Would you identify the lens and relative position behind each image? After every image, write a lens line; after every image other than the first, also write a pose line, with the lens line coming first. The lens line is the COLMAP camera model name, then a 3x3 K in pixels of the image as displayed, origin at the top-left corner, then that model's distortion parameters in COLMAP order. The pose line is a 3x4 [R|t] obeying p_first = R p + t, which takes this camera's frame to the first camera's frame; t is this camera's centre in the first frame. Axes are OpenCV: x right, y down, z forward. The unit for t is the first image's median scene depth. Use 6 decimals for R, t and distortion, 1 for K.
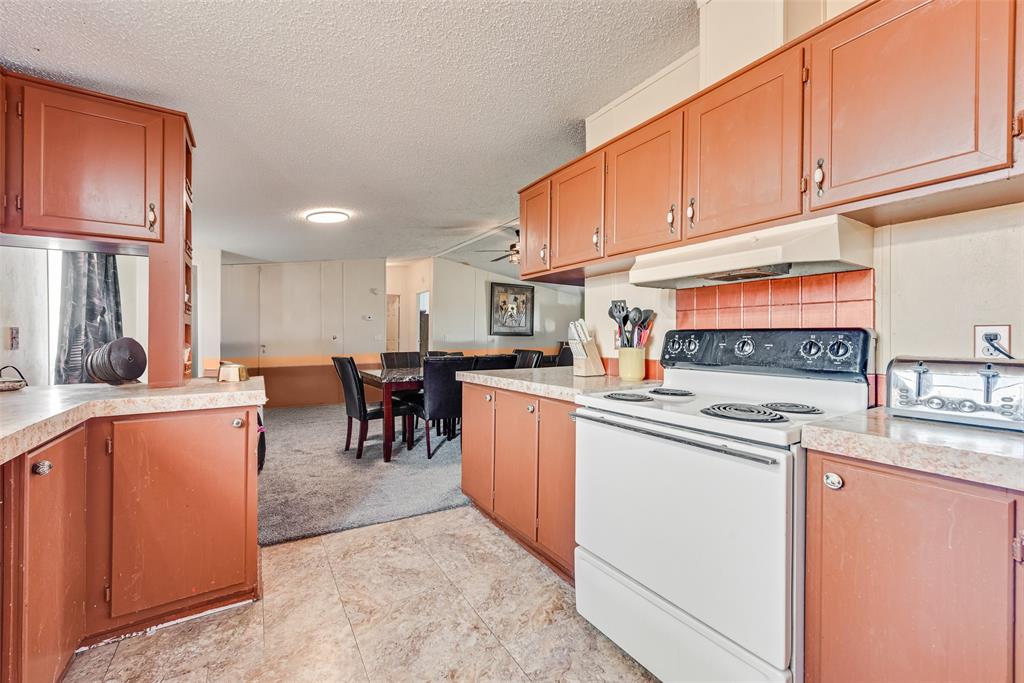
lens RADIAL K [[403.3, 0, 508.7], [0, 403.3, 335.5], [0, 0, 1]] dist [0.000708, -0.000195]
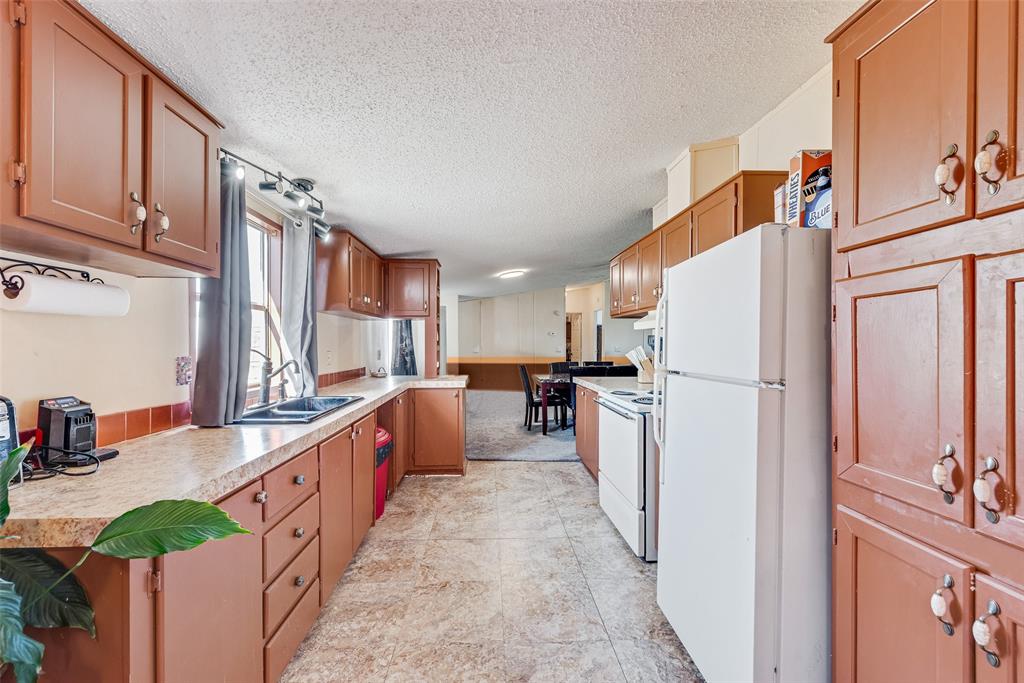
lens RADIAL K [[401.0, 0, 507.5], [0, 401.0, 342.8], [0, 0, 1]] dist [0.013197, -0.003550]
pose [[0.868302, -0.004913, -0.496012, 0.536515], [0.006219, 0.999980, 0.000981, -0.059937], [0.495997, -0.003937, 0.868315, -0.619647]]
